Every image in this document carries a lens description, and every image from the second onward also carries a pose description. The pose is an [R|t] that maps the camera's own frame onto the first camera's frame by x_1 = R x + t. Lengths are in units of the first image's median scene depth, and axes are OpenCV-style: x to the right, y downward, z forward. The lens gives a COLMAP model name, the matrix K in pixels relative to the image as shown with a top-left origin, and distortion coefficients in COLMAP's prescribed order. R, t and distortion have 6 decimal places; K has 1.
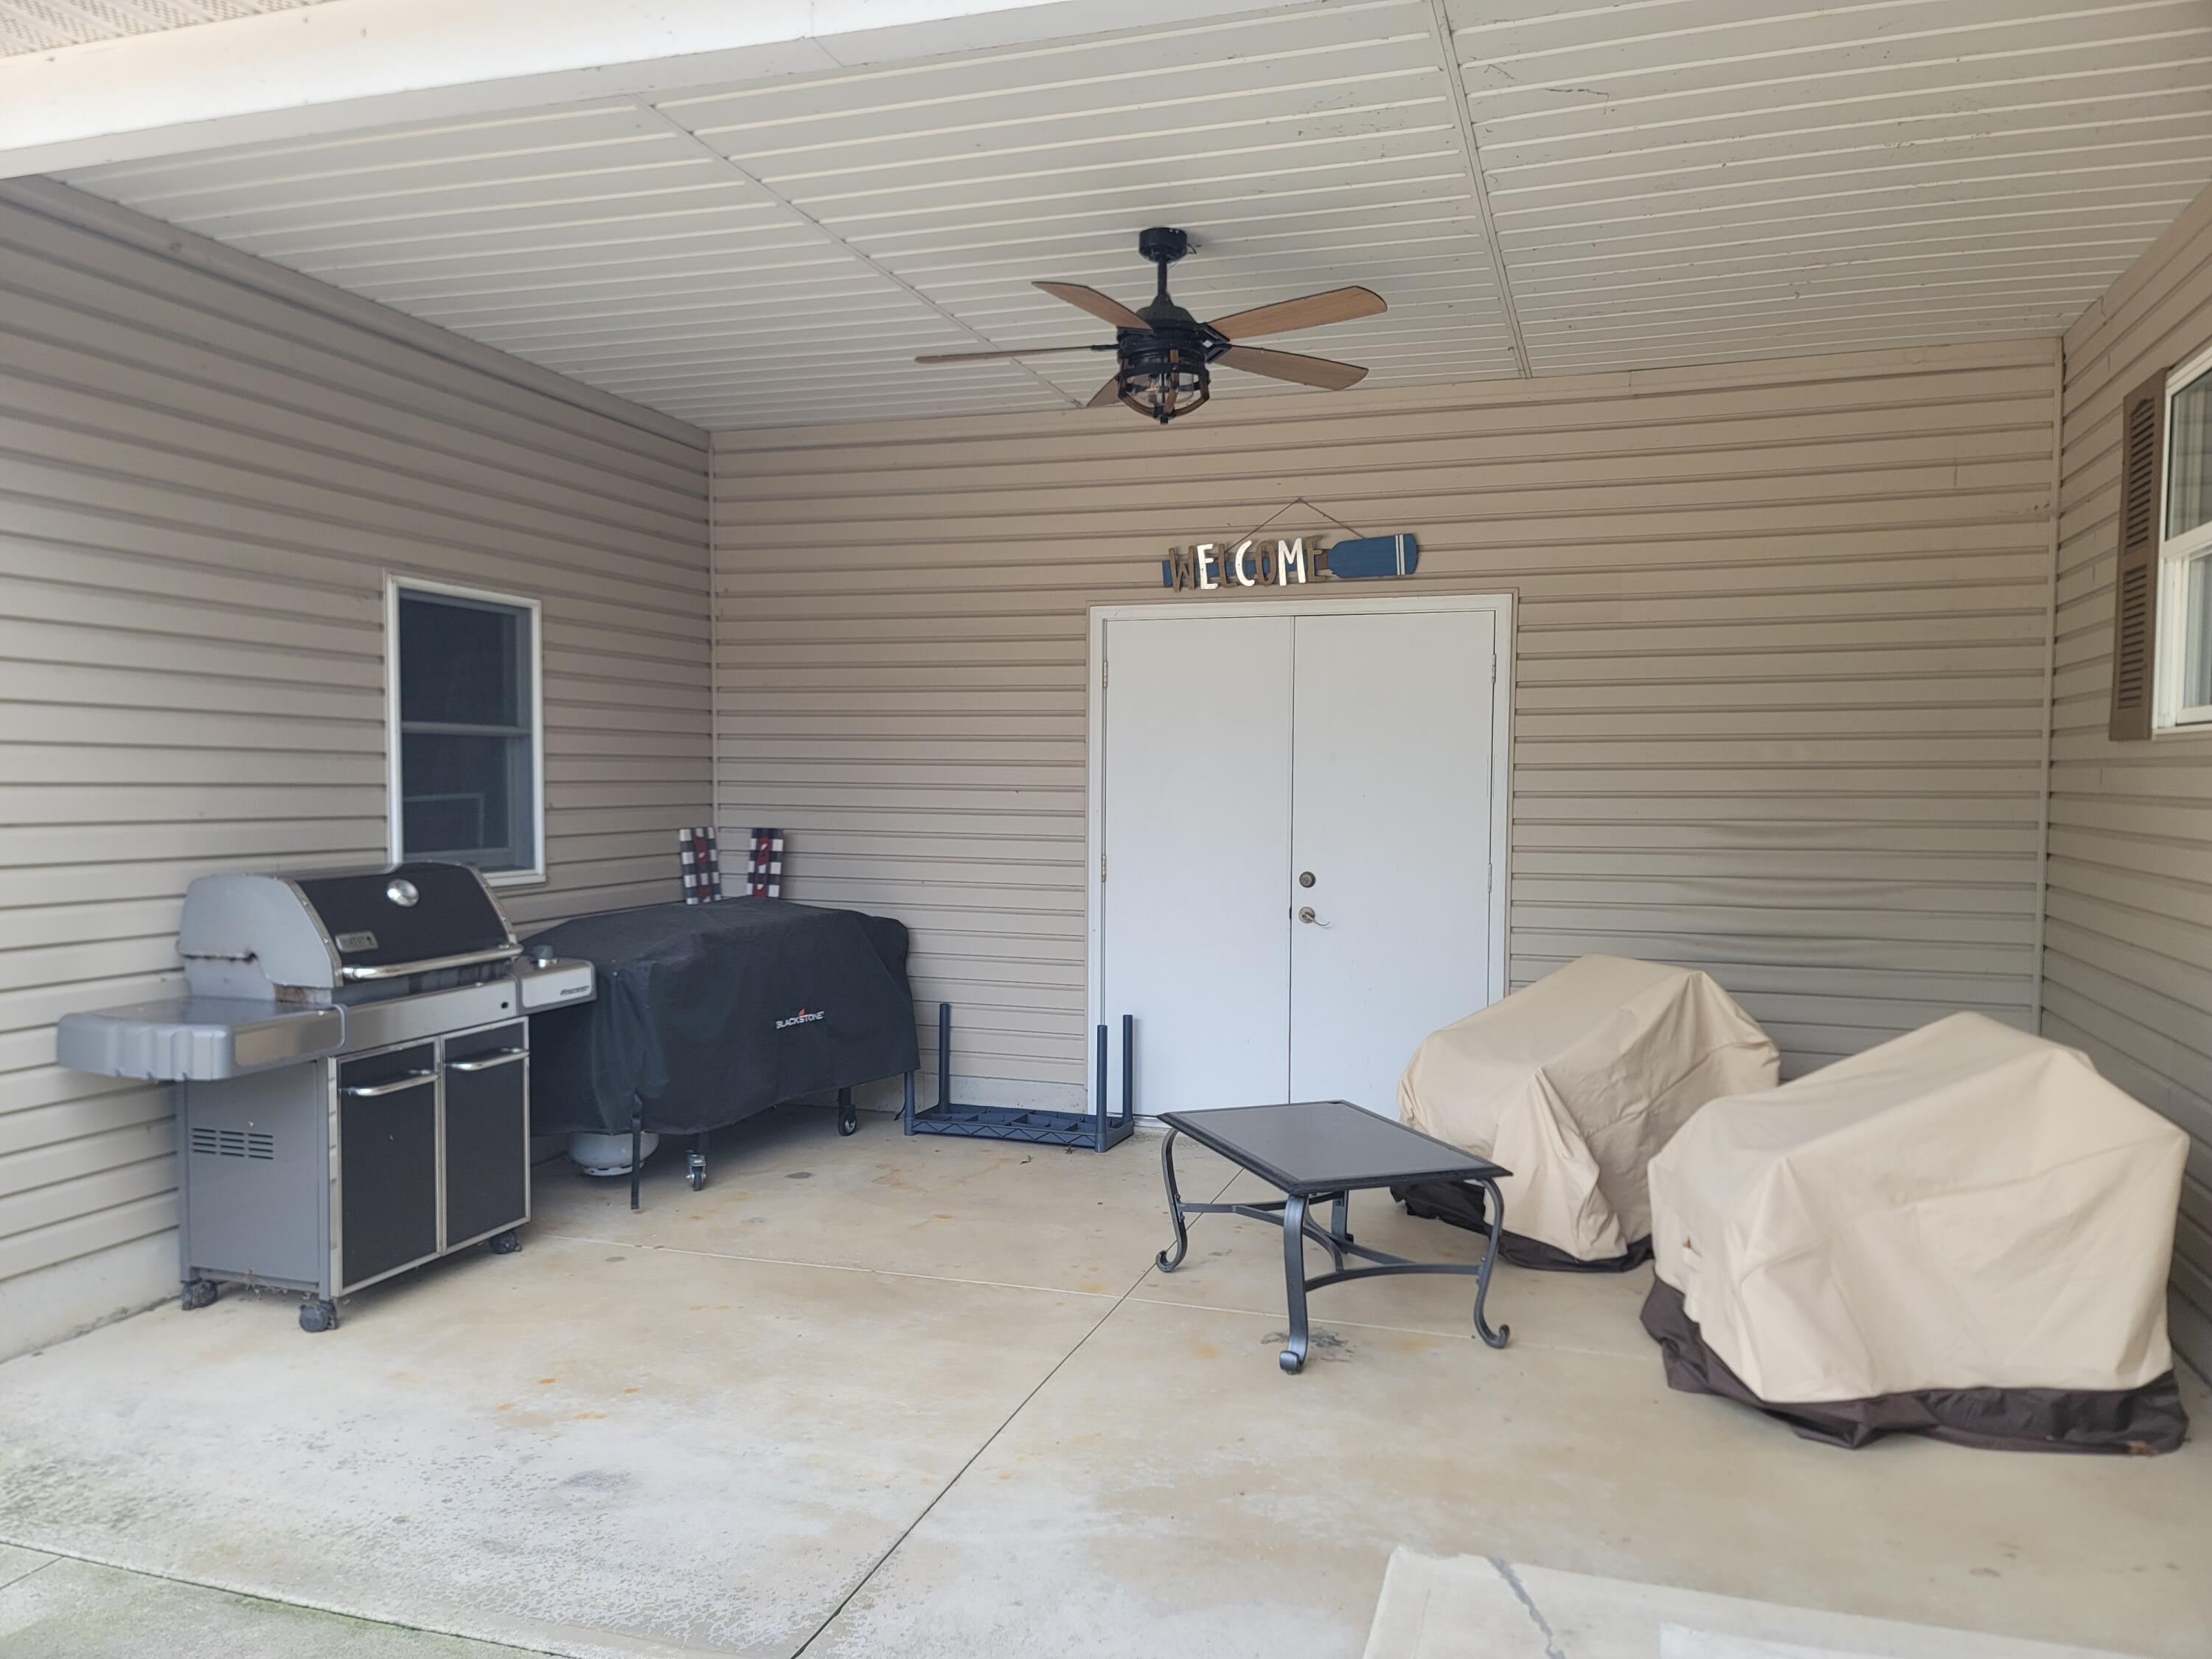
lens RADIAL K [[1612.7, 0, 1108.3], [0, 1612.7, 843.7], [0, 0, 1]] dist [0.056465, -0.006795]
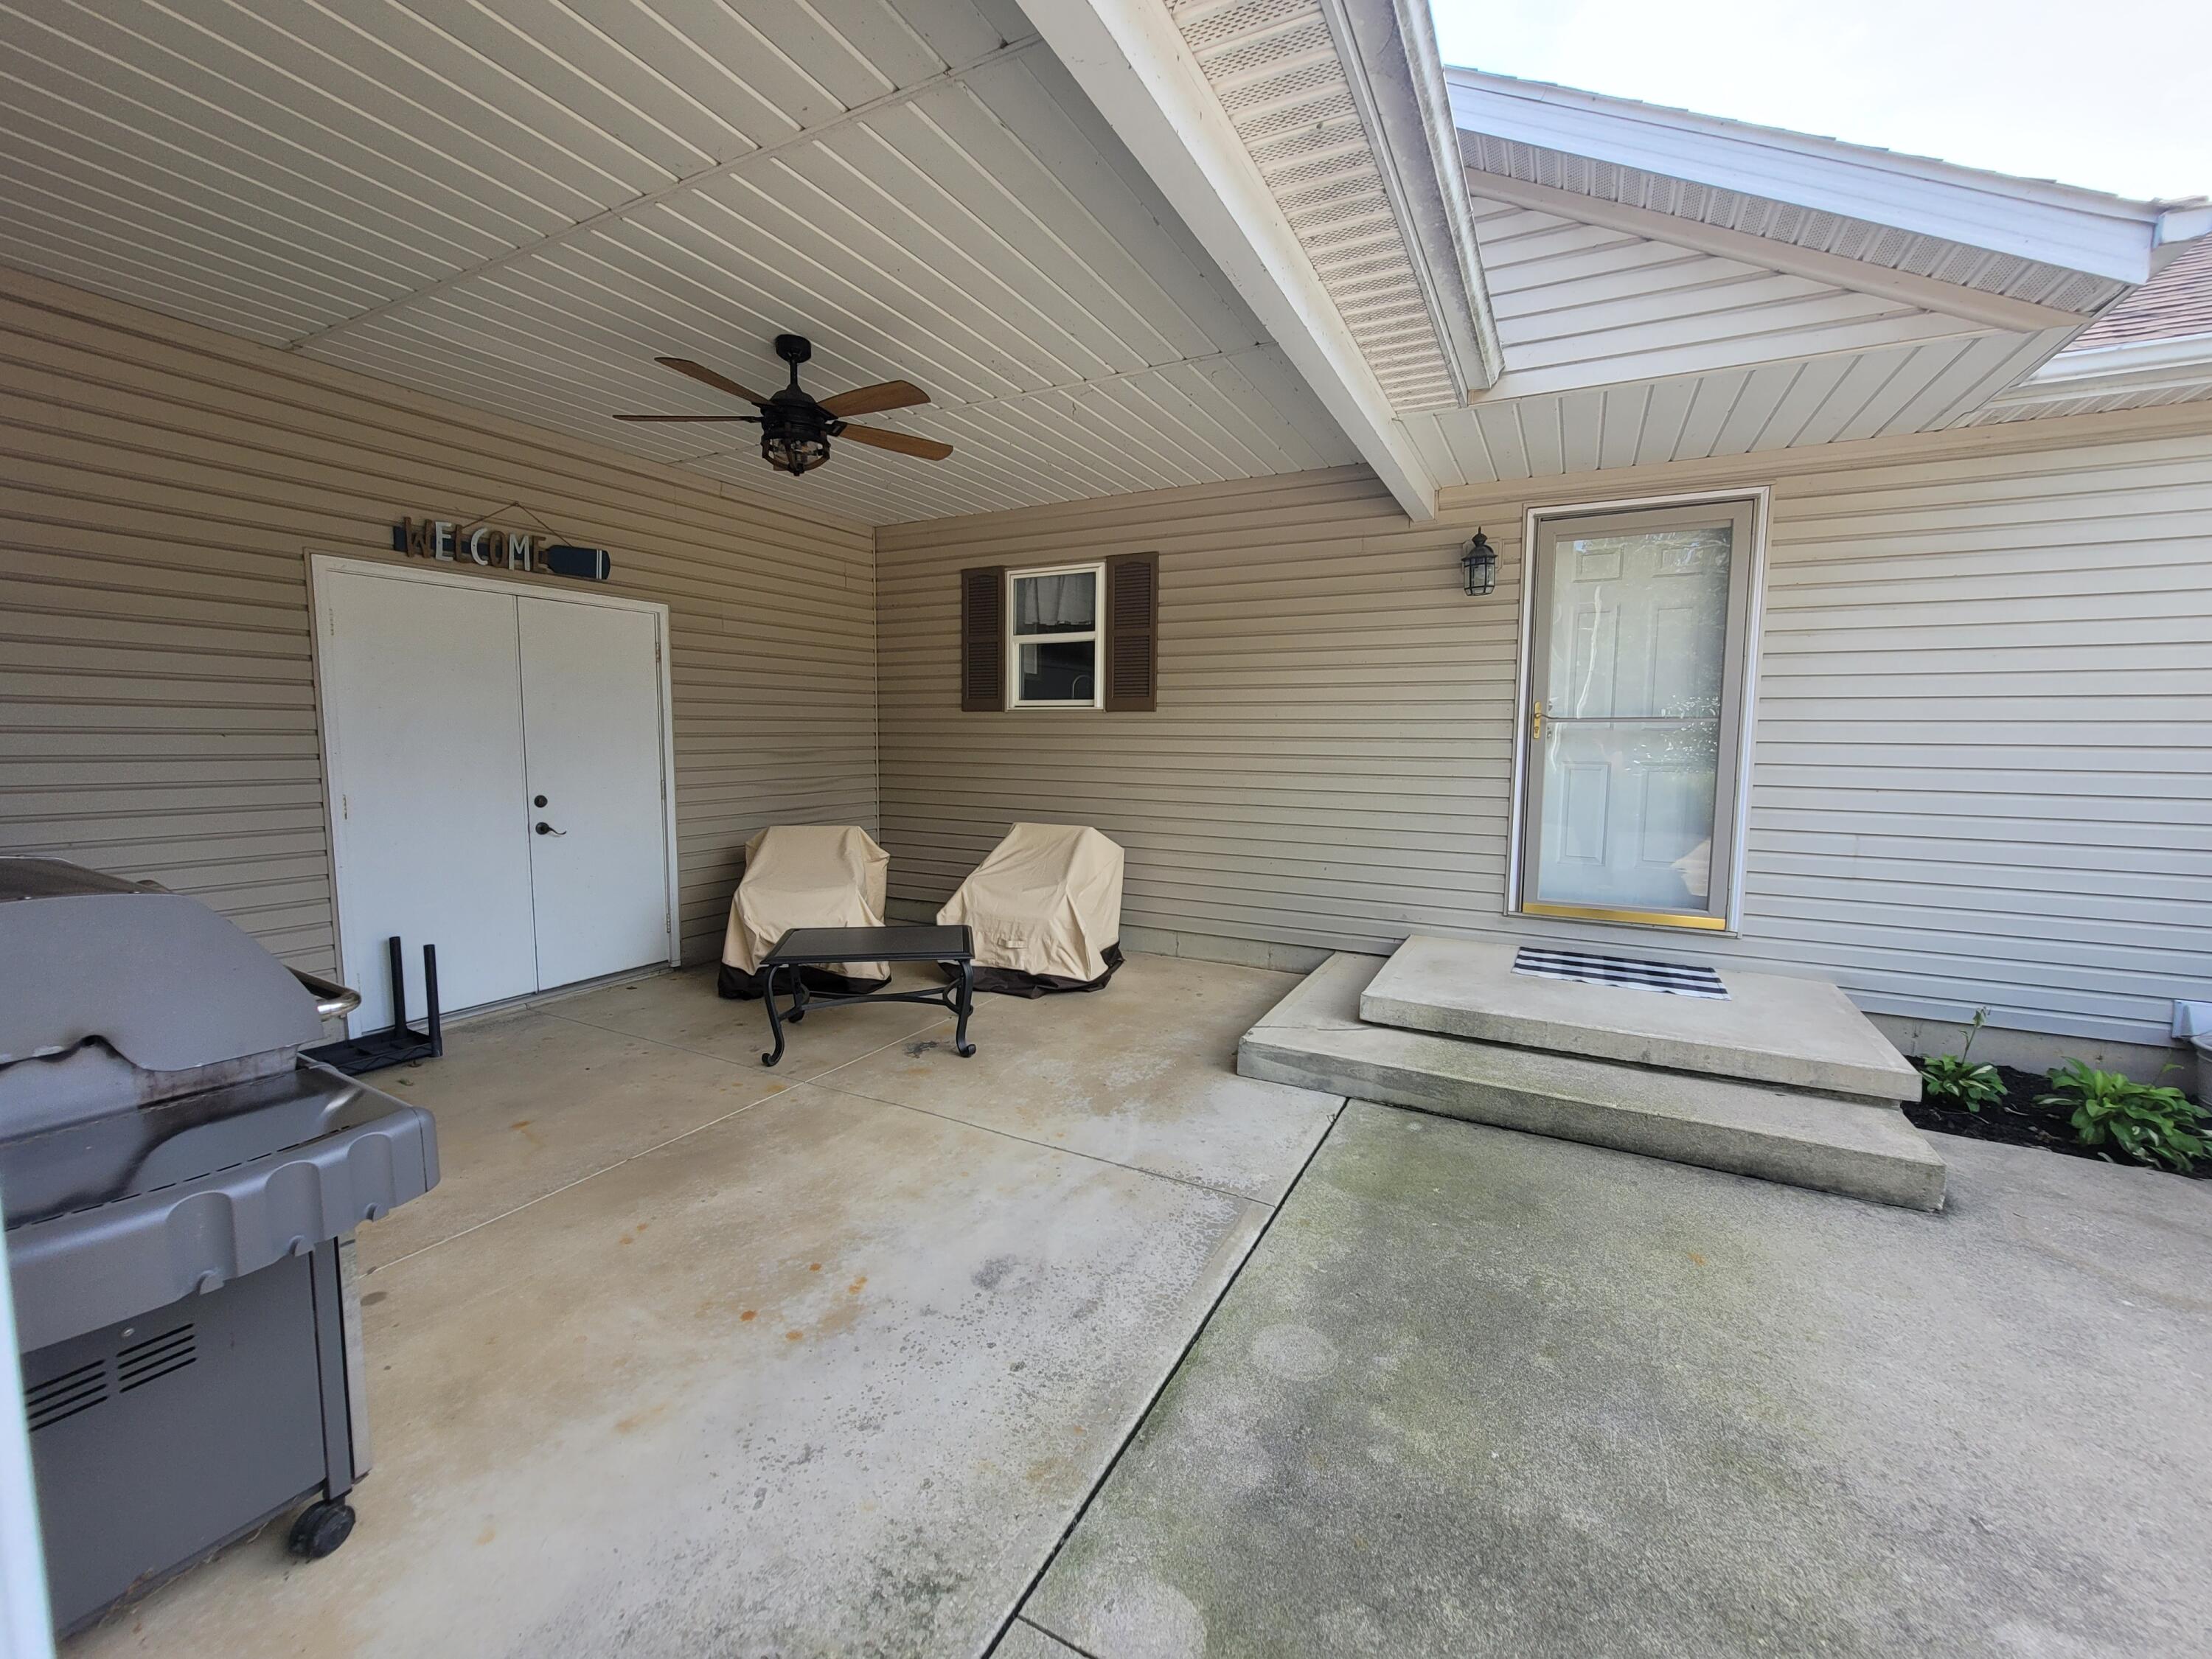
lens RADIAL K [[905.4, 0, 1105.6], [0, 905.4, 813.4], [0, 0, 1]] dist [-0.000861, -0.000003]
pose [[0.177202, -0.090058, 0.980045, -0.671580], [0.035821, 0.995735, 0.085023, -0.018253], [-0.983522, 0.020040, 0.179672, 0.545462]]
